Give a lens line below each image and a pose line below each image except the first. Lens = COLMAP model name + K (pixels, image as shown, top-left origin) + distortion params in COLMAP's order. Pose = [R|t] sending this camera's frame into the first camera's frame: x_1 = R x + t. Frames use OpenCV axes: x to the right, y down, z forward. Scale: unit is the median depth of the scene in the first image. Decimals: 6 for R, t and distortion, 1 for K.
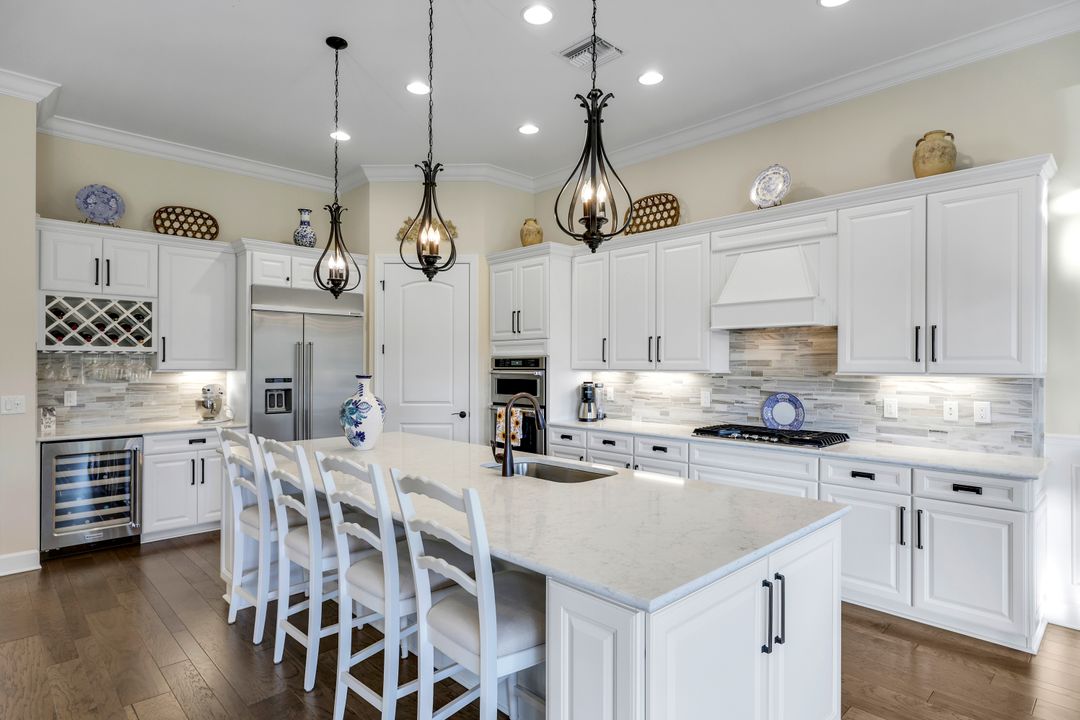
lens RADIAL K [[569.1, 0, 559.2], [0, 569.1, 359.4], [0, 0, 1]] dist [-0.002392, -0.000541]
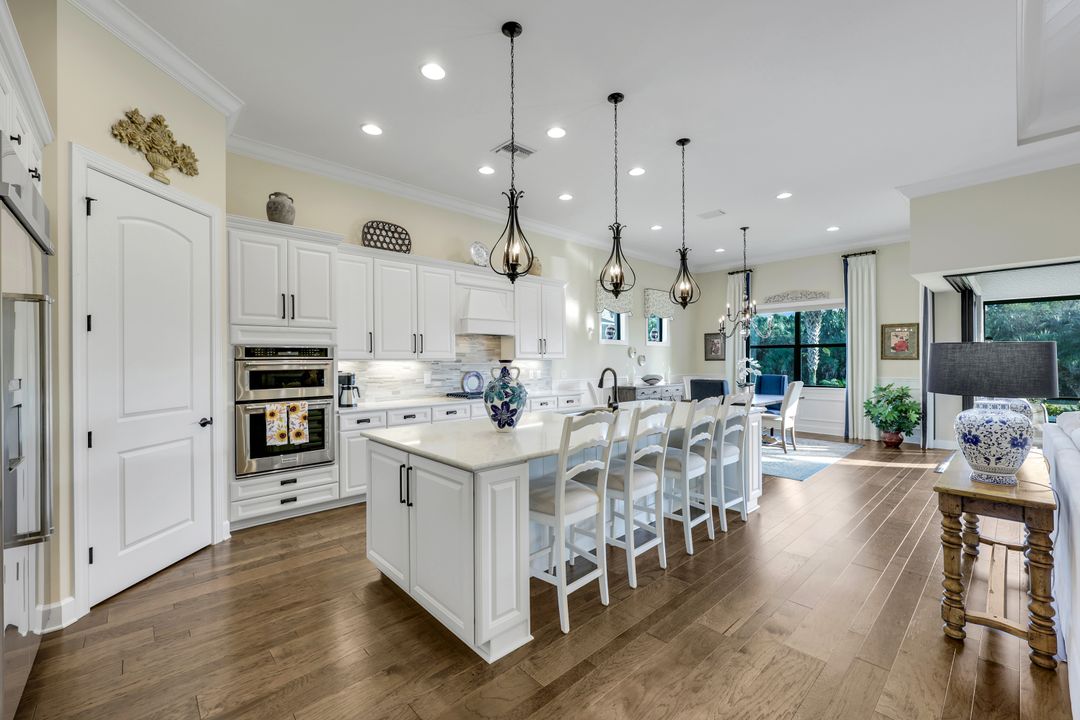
lens RADIAL K [[443.5, 0, 535.5], [0, 443.5, 359.2], [0, 0, 1]] dist [0.000001, 0.000149]
pose [[0.042167, 0.002183, 0.999108, -0.895859], [-0.000484, 0.999998, -0.002164, 0.021739], [-0.999110, -0.000392, 0.042168, 0.690705]]
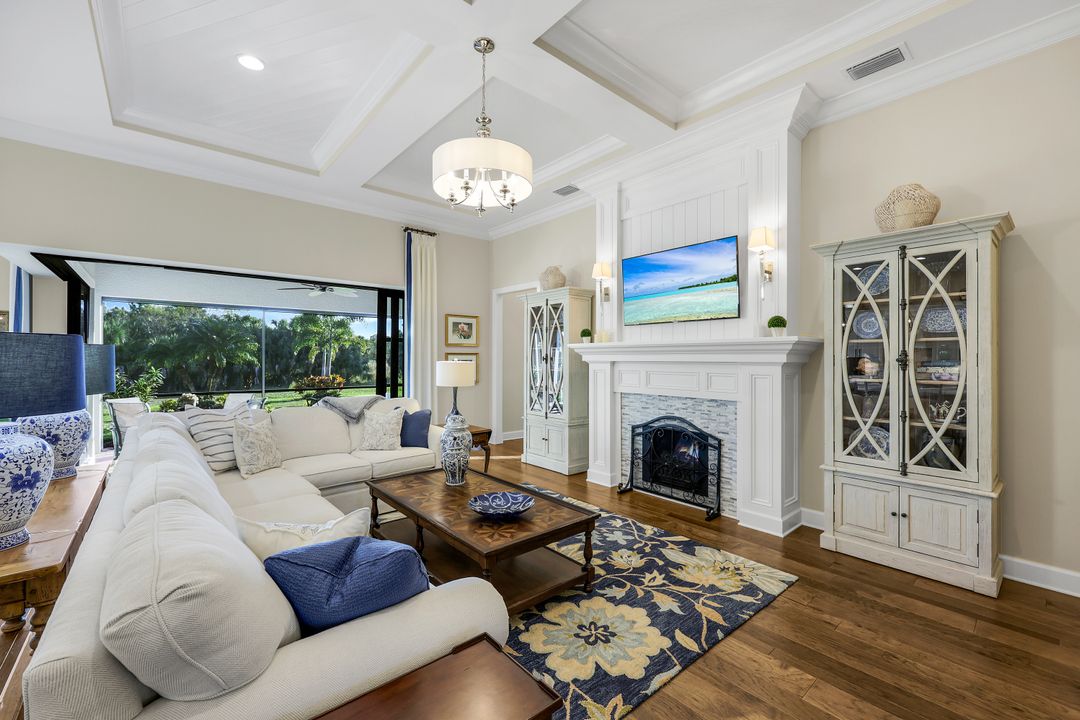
lens RADIAL K [[440.8, 0, 539.2], [0, 440.8, 358.7], [0, 0, 1]] dist [-0.004100, 0.000128]
pose [[-0.997613, -0.004544, 0.068905, -0.803613], [-0.004870, 0.999978, -0.004560, 0.019697], [-0.068883, -0.004884, -0.997613, 0.502762]]
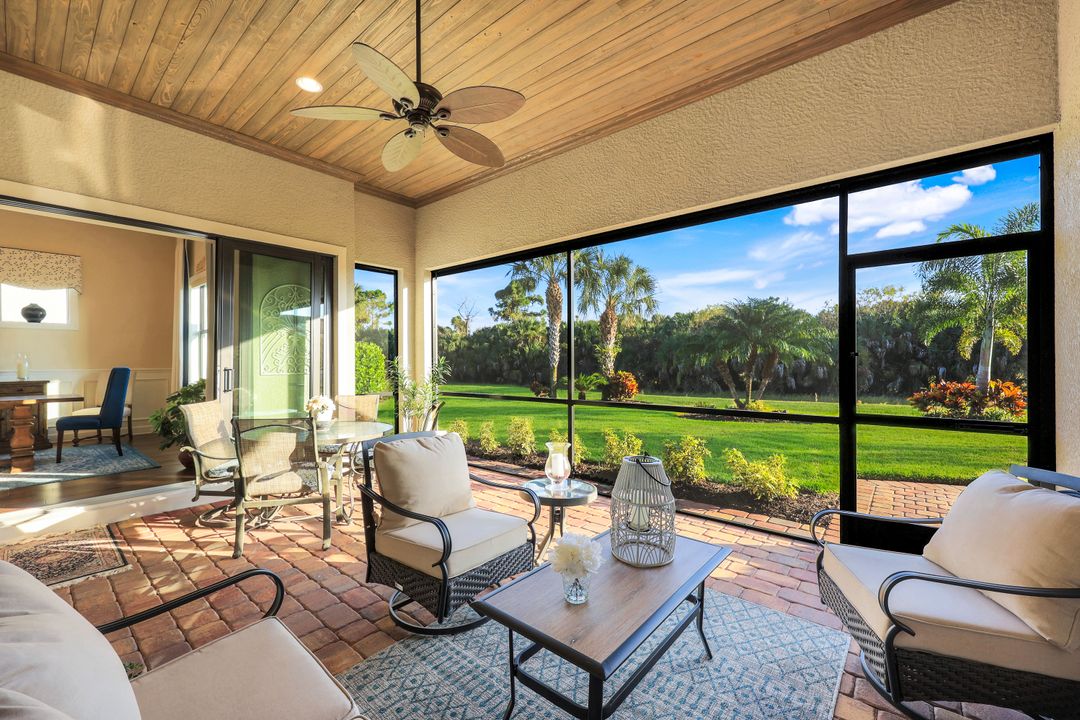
lens RADIAL K [[437.1, 0, 537.3], [0, 437.1, 363.8], [0, 0, 1]] dist [0.001303, 0.000269]
pose [[-0.093465, -0.006962, 0.995598, -0.453803], [-0.001017, 0.999976, 0.006897, 0.068298], [-0.995622, -0.000368, -0.093470, -1.179228]]
